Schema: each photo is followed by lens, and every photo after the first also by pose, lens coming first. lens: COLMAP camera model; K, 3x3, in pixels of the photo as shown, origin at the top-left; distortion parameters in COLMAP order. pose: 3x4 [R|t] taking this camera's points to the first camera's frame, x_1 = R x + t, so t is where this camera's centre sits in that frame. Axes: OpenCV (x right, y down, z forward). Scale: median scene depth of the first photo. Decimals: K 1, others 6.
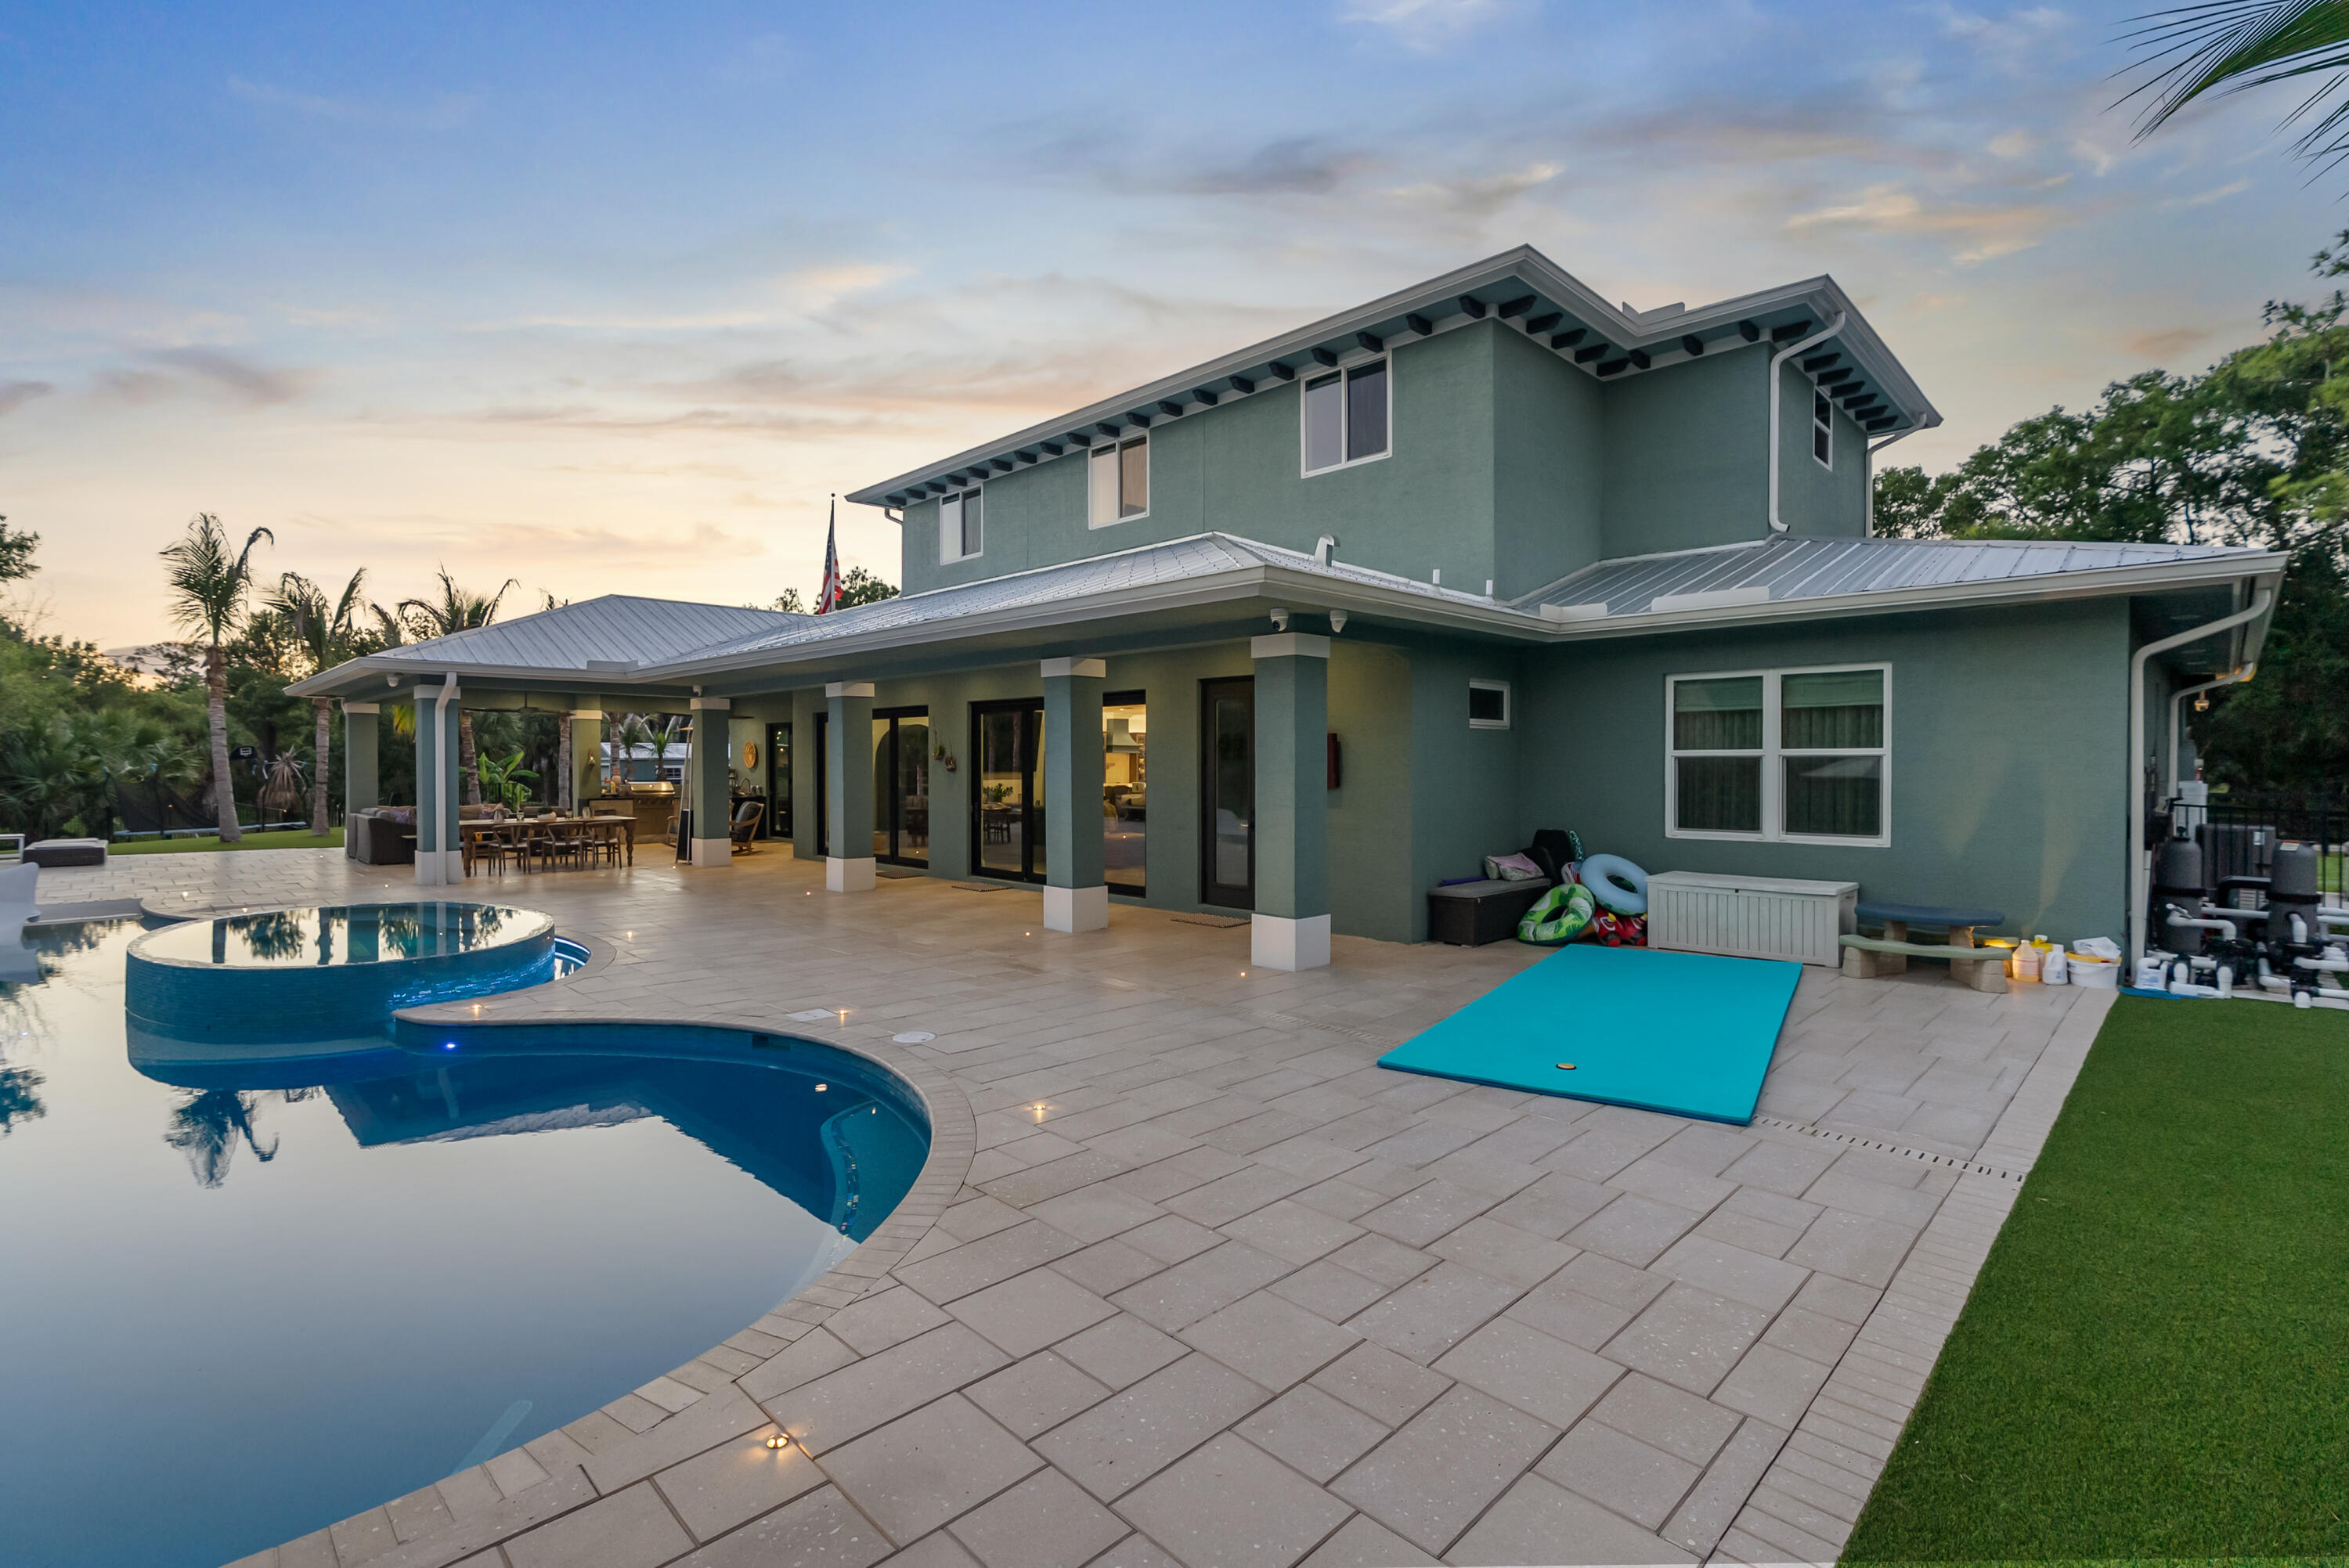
lens RADIAL K [[1046.3, 0, 1170.8], [0, 1046.3, 765.4], [0, 0, 1]] dist [-0.001533, -0.000721]
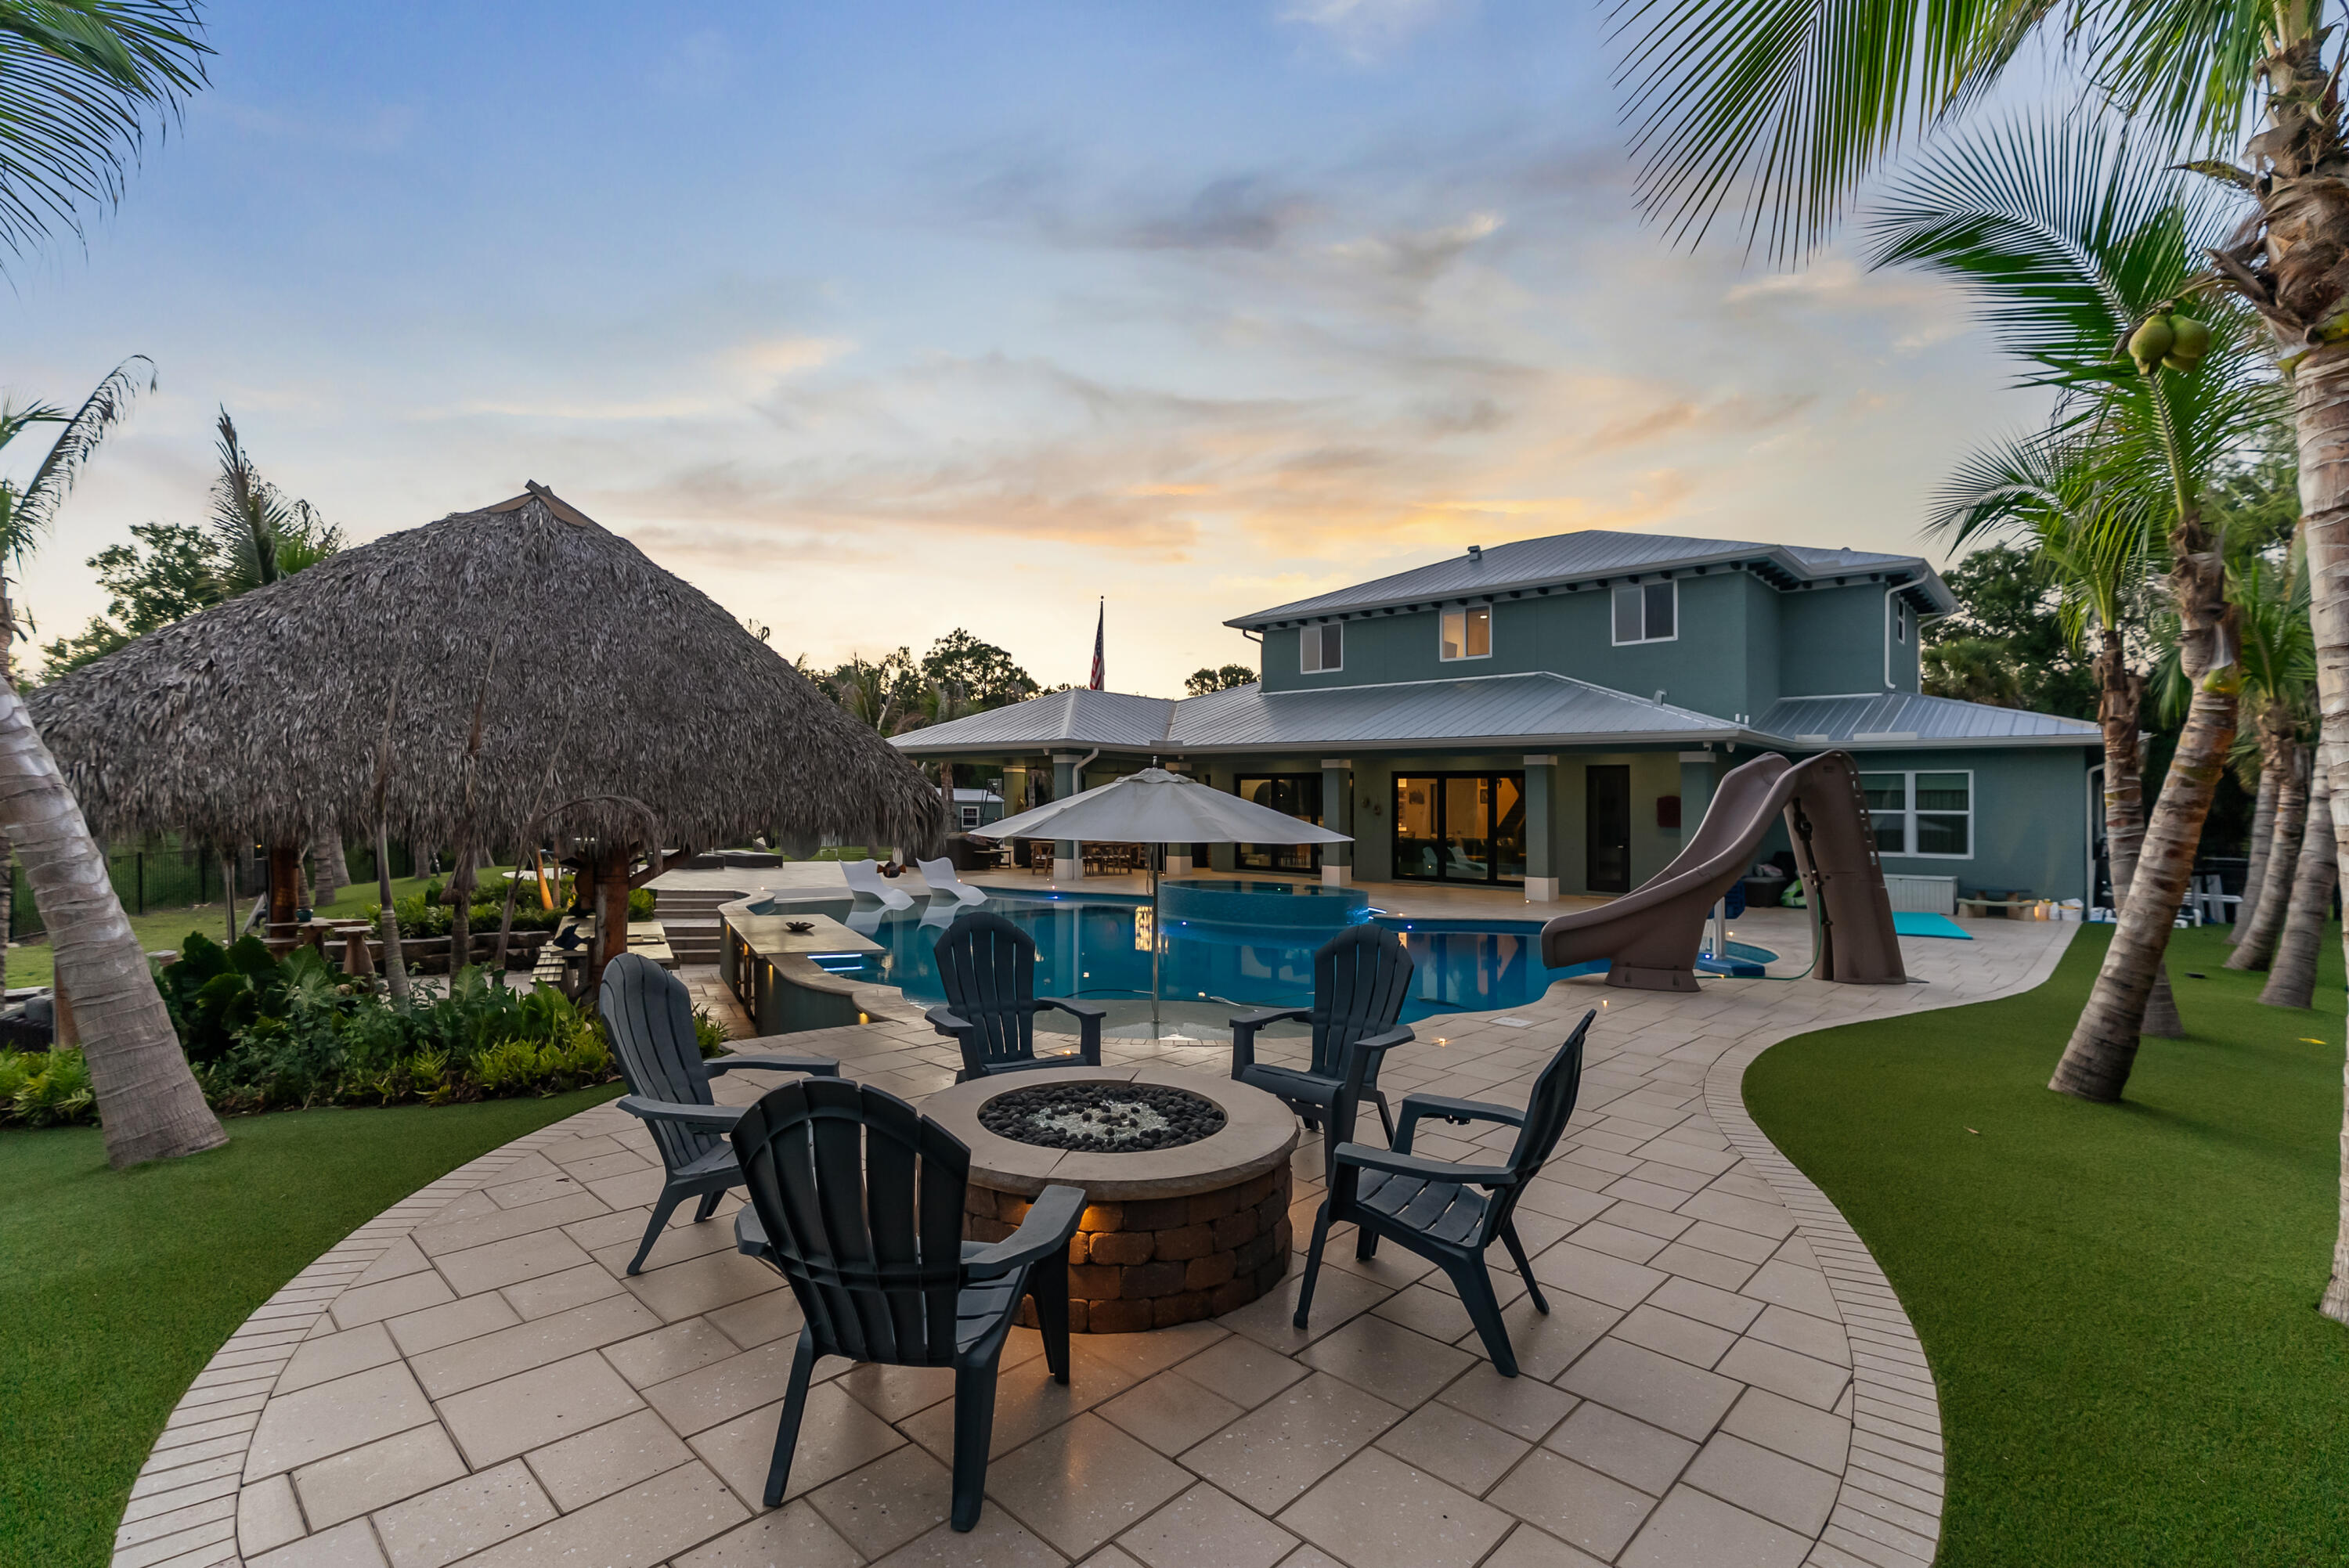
lens RADIAL K [[1043.1, 0, 1183.3], [0, 1043.1, 776.0], [0, 0, 1]] dist [-0.009210, 0.000474]
pose [[0.998682, 0.019444, 0.047499, -0.717375], [-0.017776, 0.999219, -0.035291, 0.010983], [-0.048148, 0.034400, 0.998248, -0.721287]]
